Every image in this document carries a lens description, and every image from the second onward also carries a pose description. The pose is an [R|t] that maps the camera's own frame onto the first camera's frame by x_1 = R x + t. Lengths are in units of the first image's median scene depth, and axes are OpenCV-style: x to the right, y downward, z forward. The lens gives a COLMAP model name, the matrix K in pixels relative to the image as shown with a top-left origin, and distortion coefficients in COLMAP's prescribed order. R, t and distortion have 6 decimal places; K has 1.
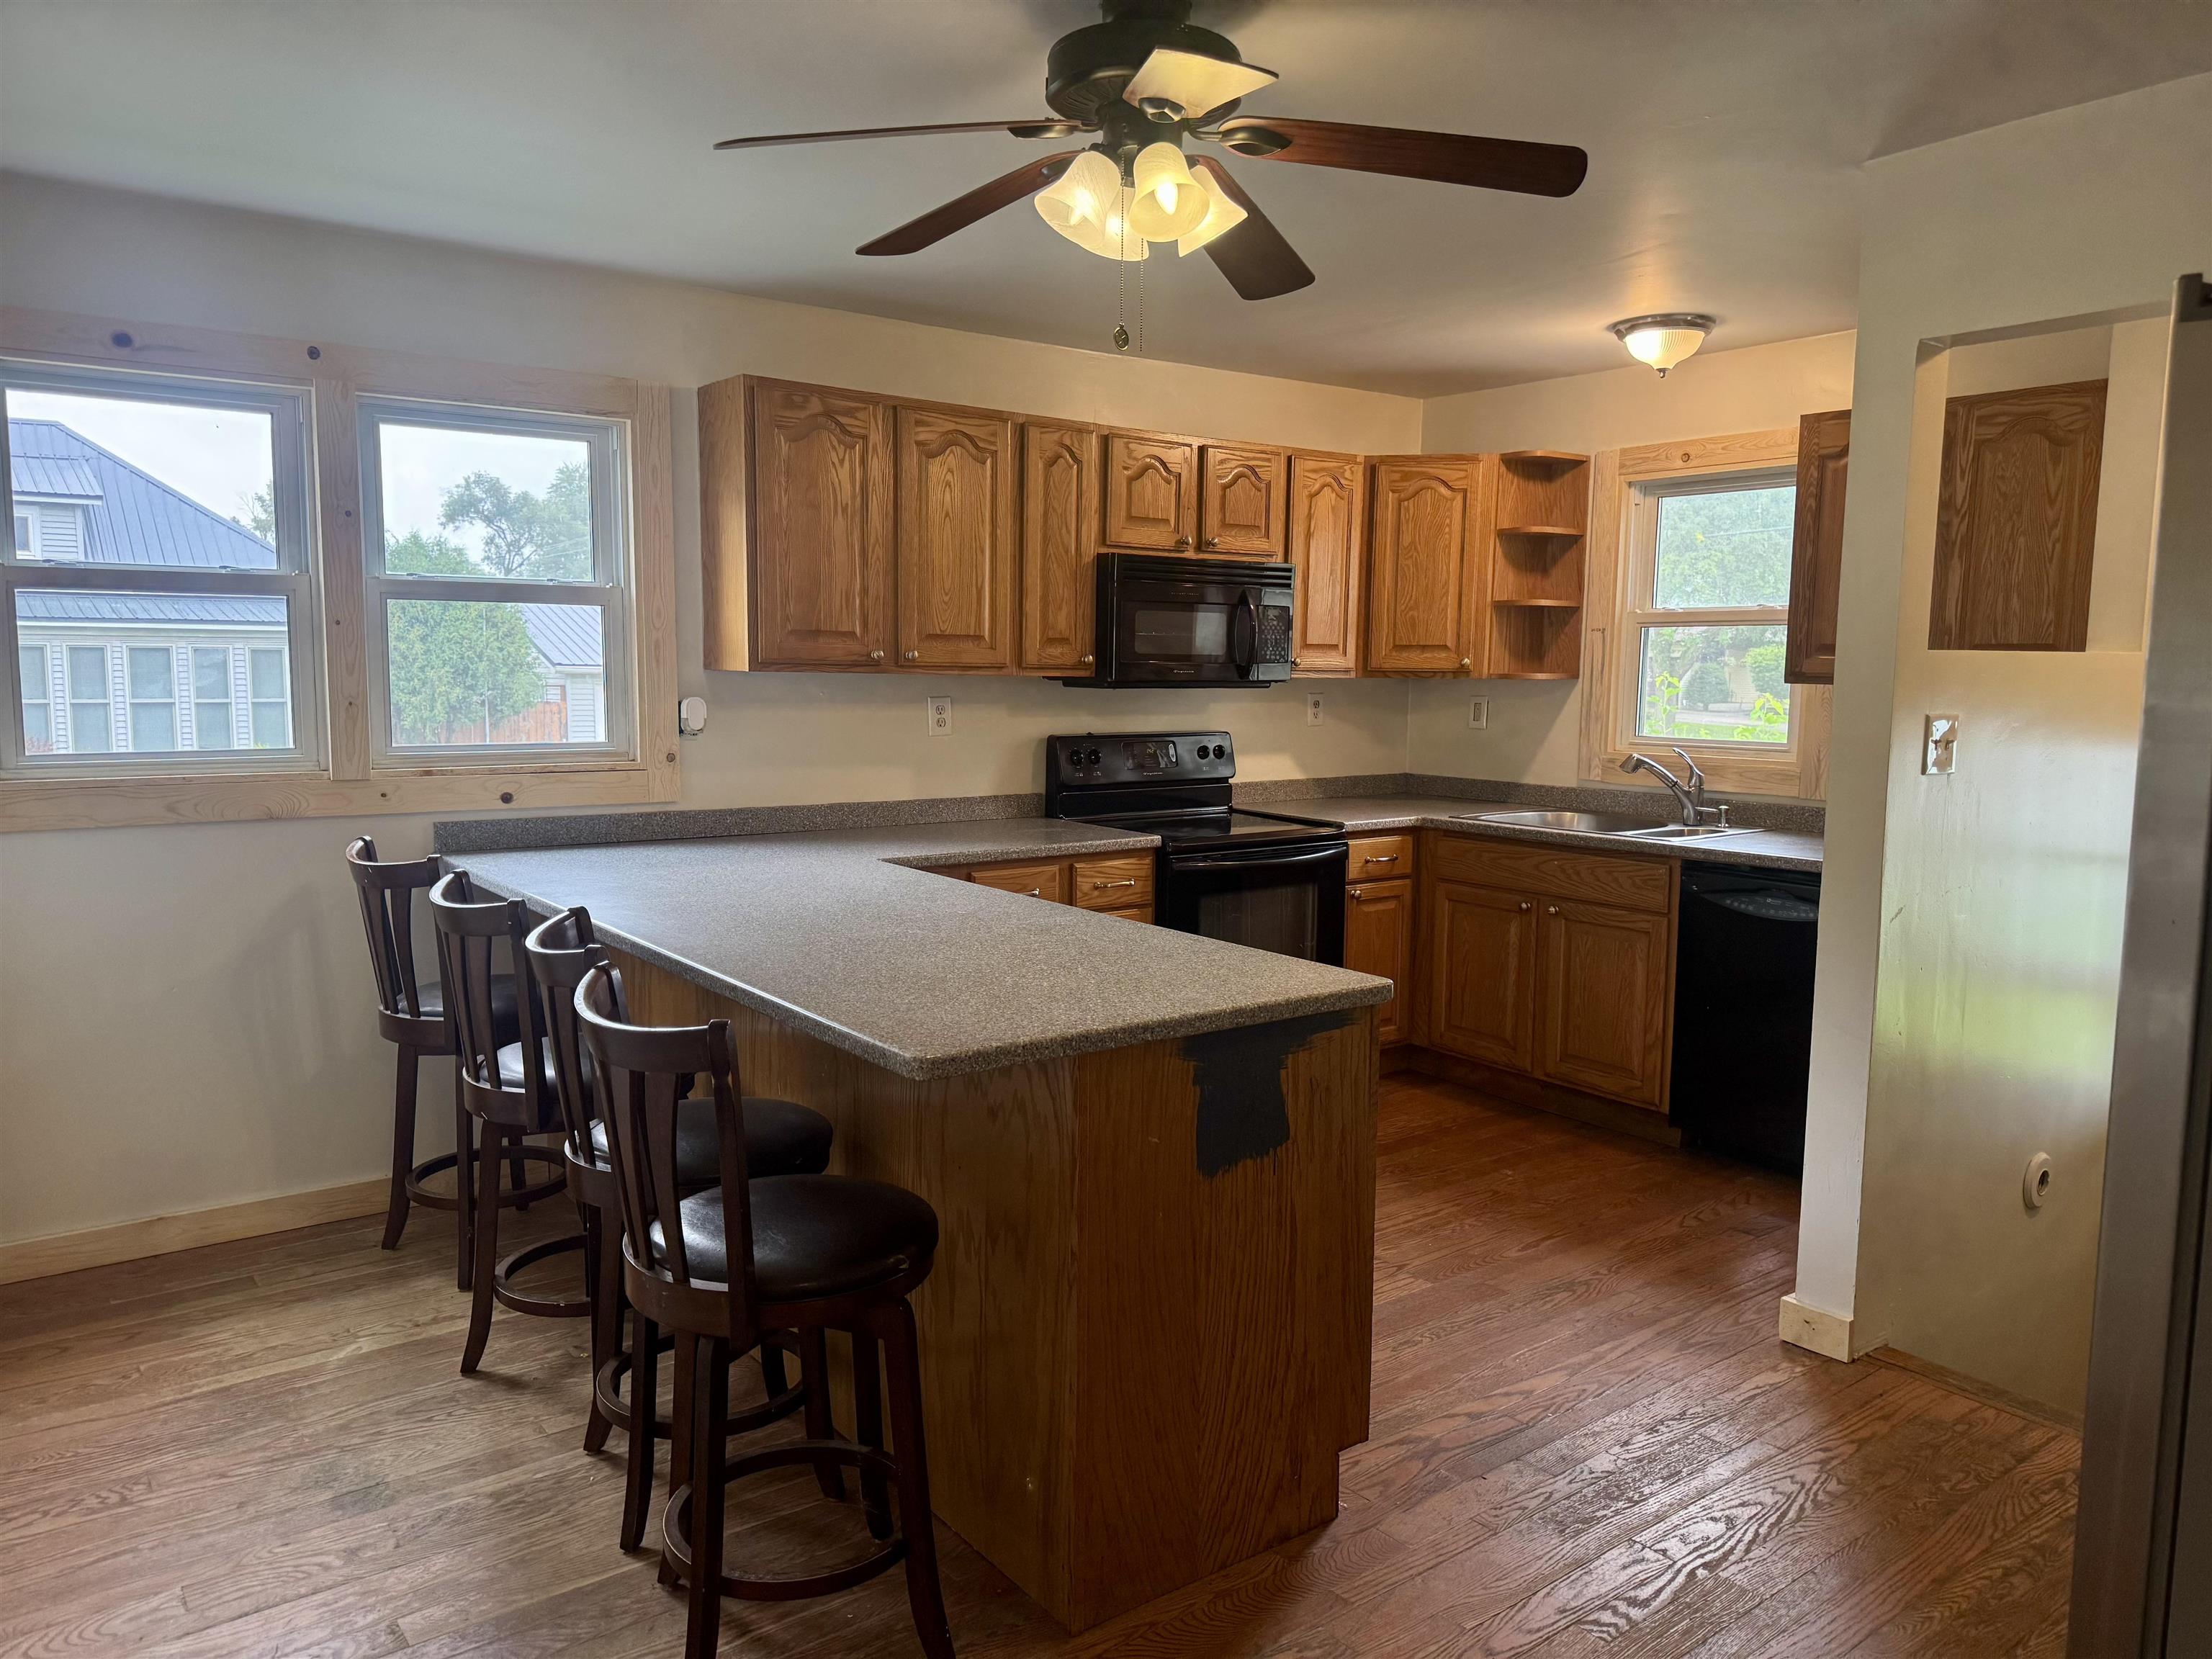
lens RADIAL K [[1565.2, 0, 1101.9], [0, 1565.2, 824.0], [0, 0, 1]] dist [0.104547, -0.148700]
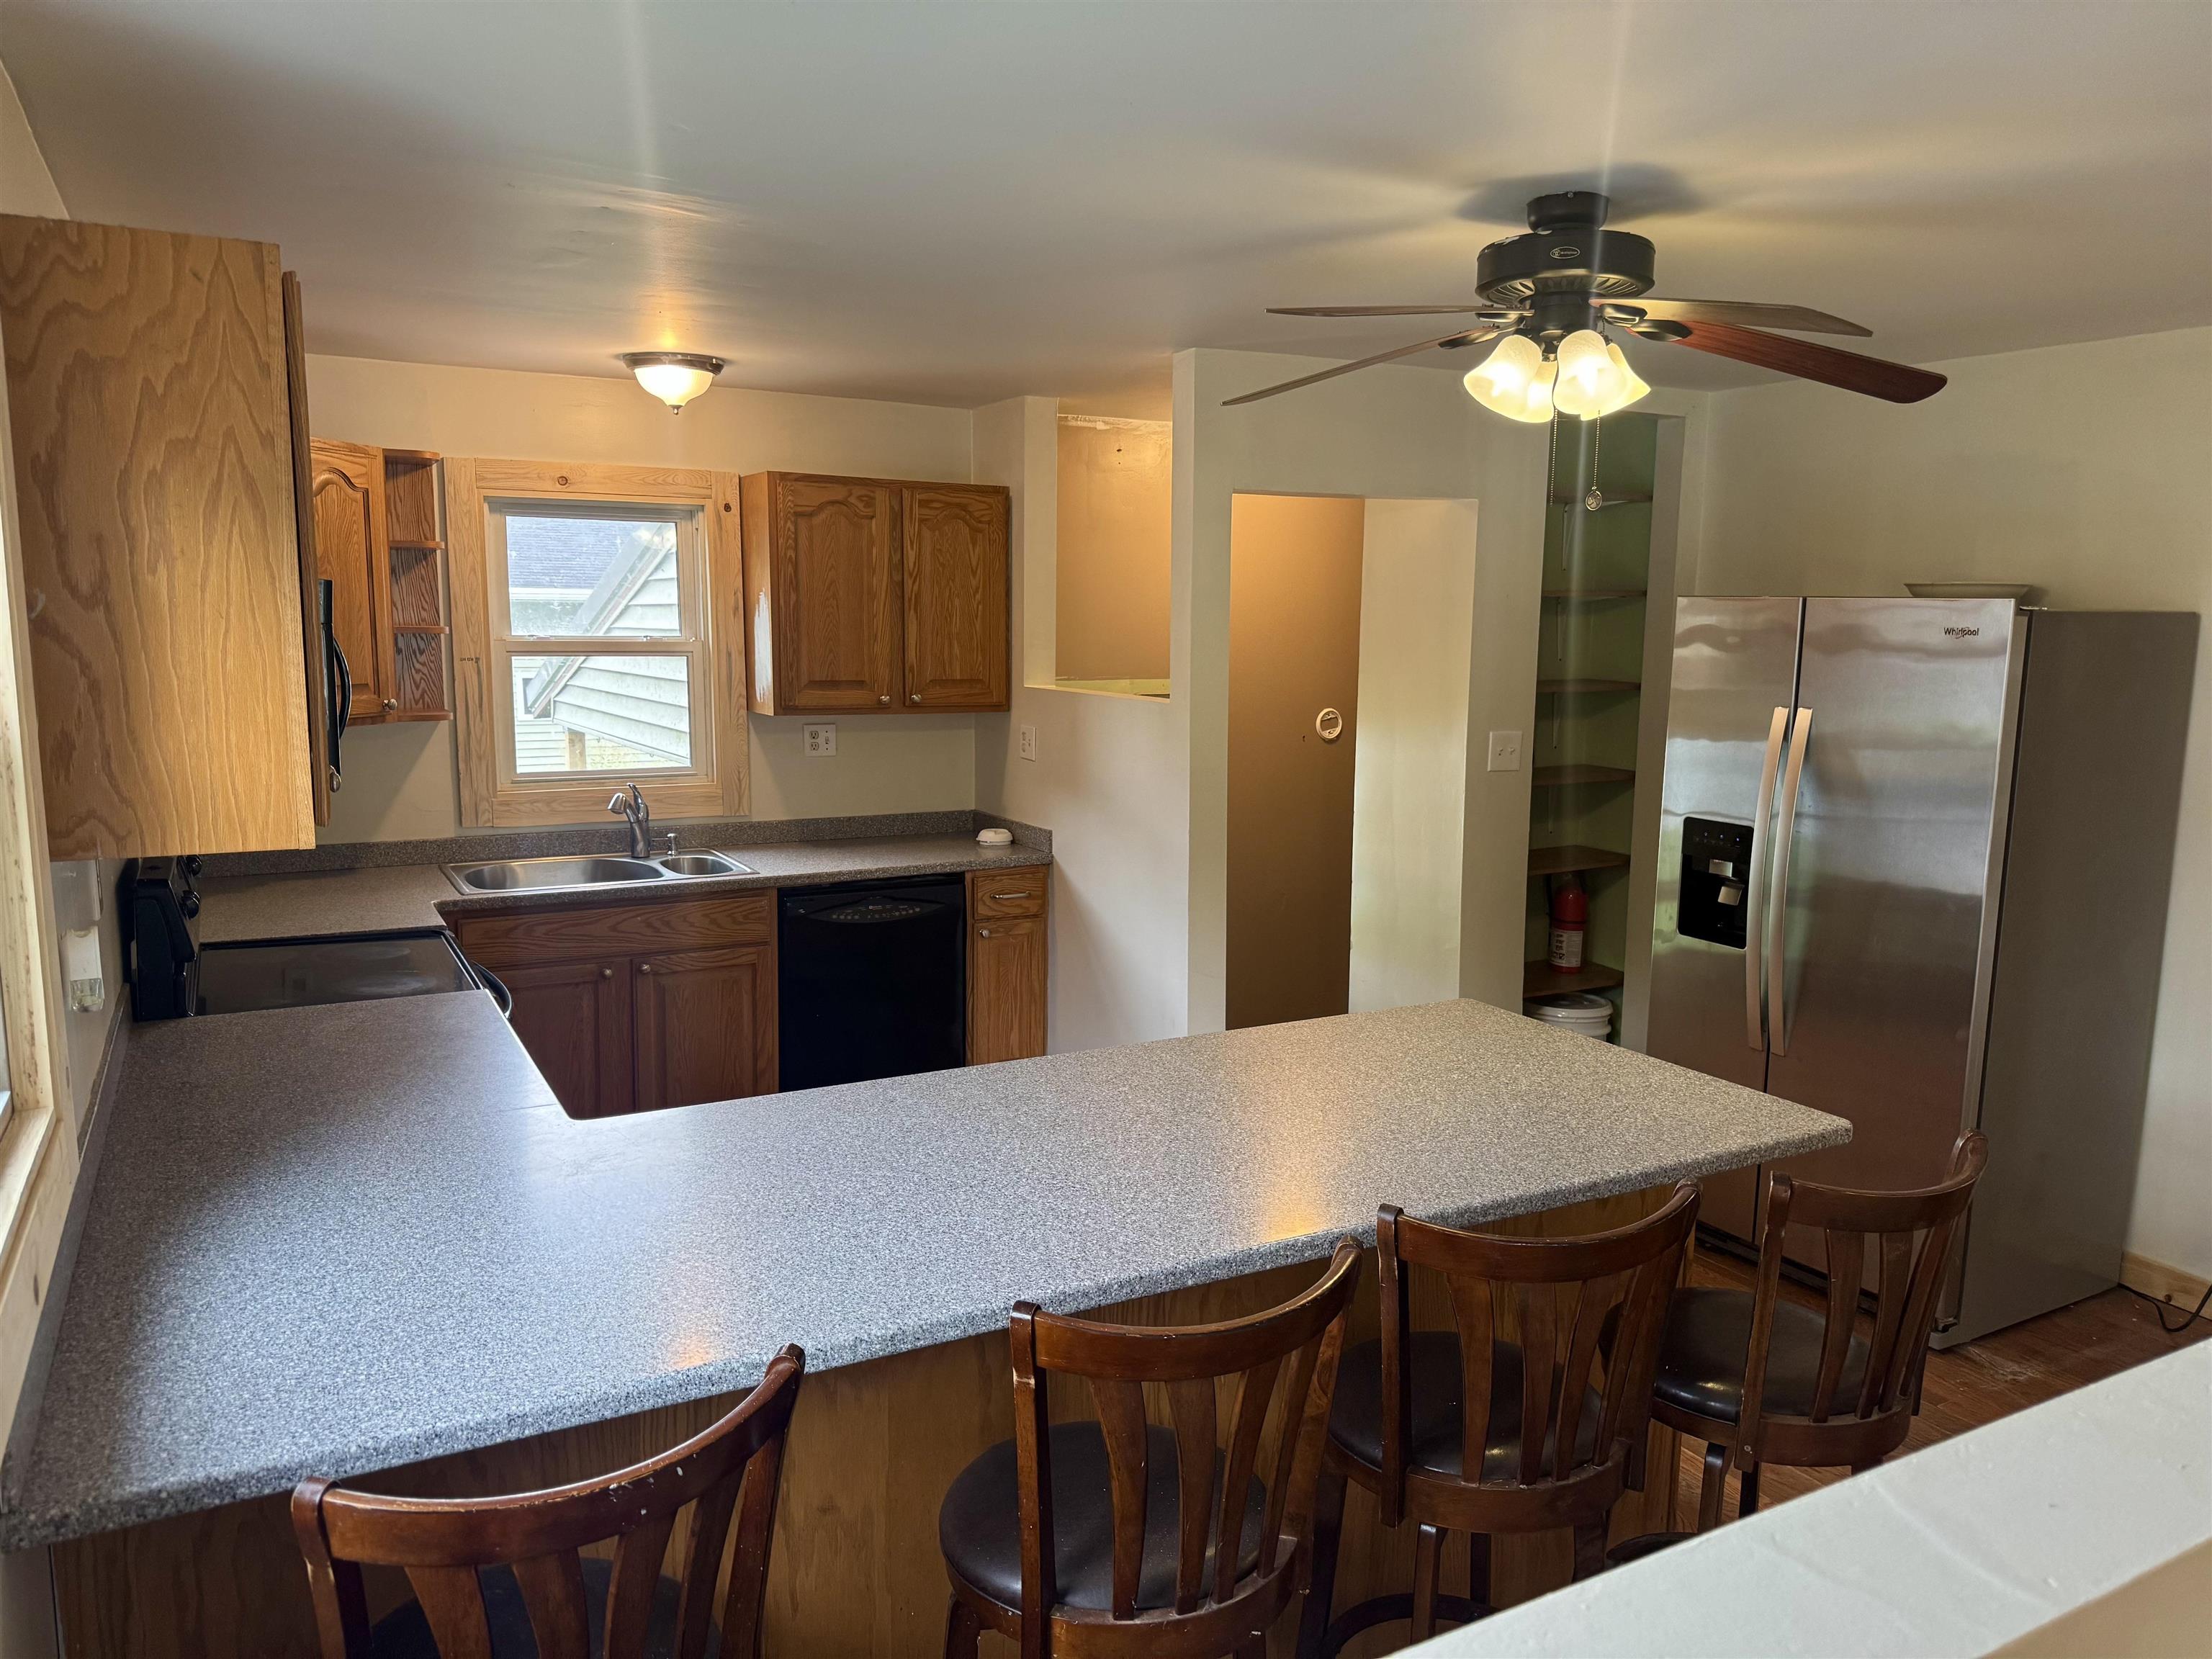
lens RADIAL K [[1565.2, 0, 1101.9], [0, 1565.2, 824.0], [0, 0, 1]] dist [0.104547, -0.148700]
pose [[0.138124, -0.140223, 0.980438, -0.580937], [0.093338, 0.987364, 0.128064, -0.124111], [-0.986007, 0.073823, 0.149467, 0.577902]]
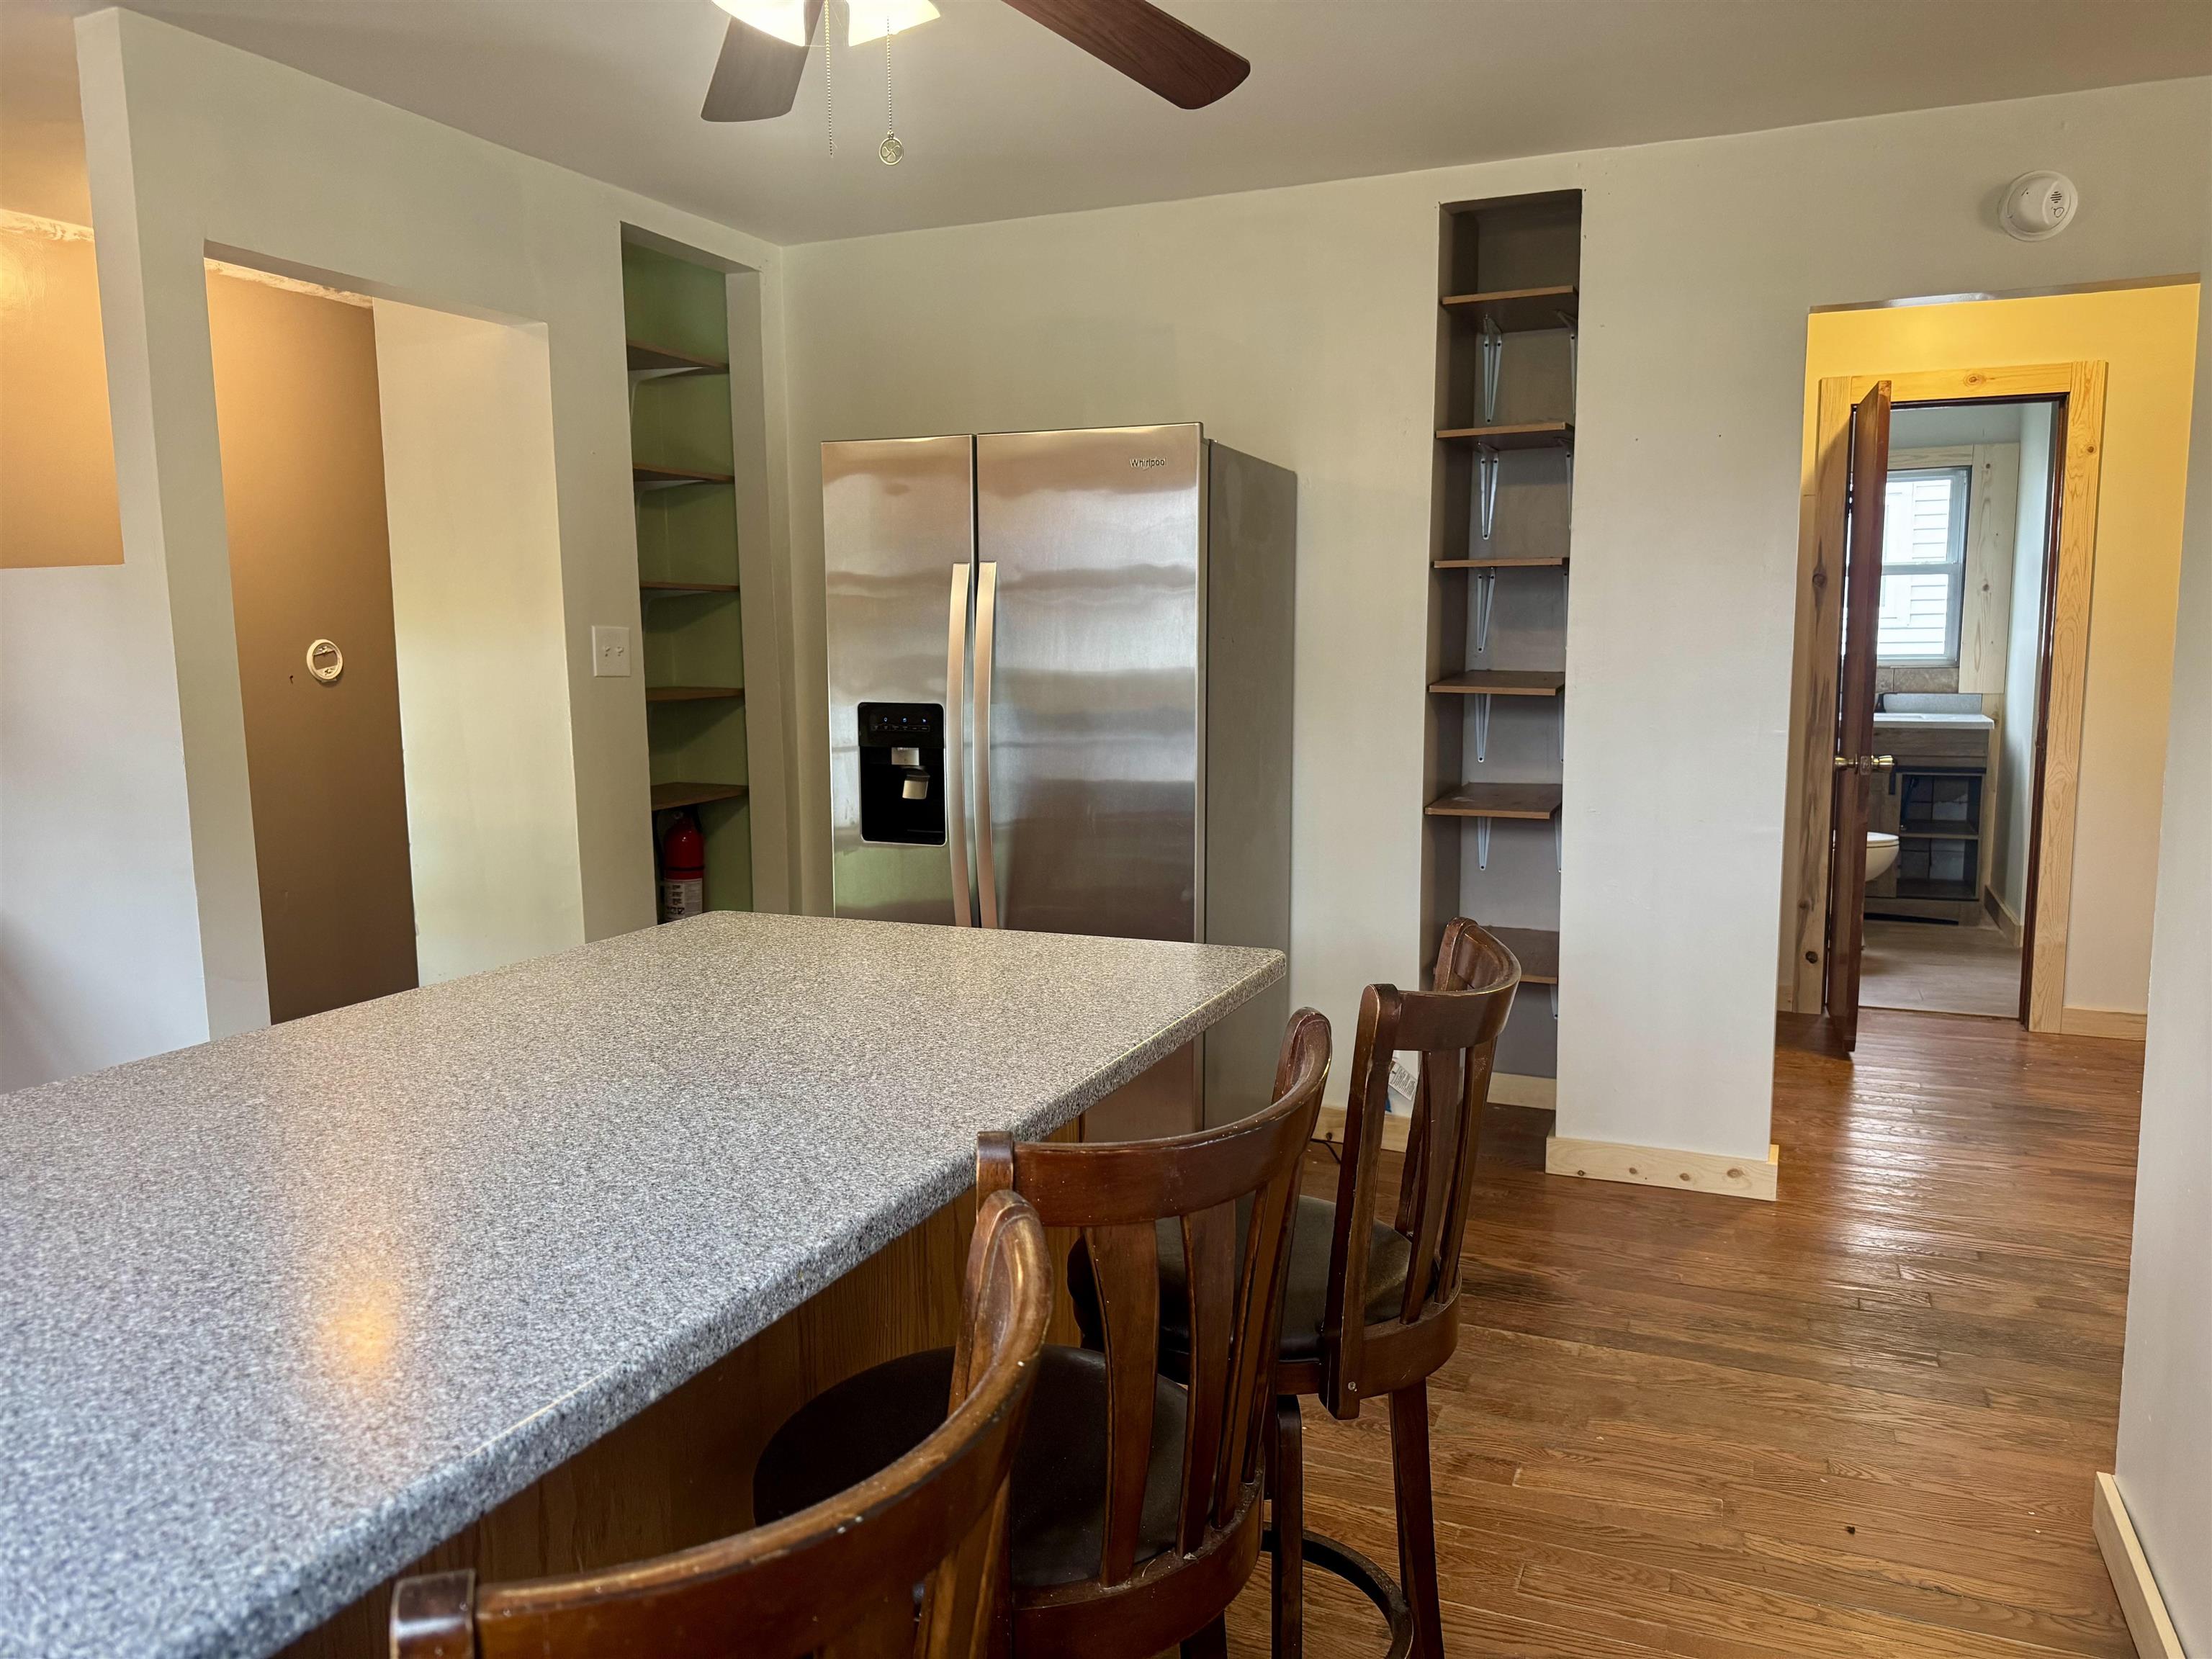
lens RADIAL K [[1565.2, 0, 1101.9], [0, 1565.2, 824.0], [0, 0, 1]] dist [0.104547, -0.148700]
pose [[-0.497744, -0.106599, 0.860748, -0.380940], [0.093679, 0.980005, 0.175540, -0.049101], [-0.862250, 0.168008, -0.477805, 0.656628]]
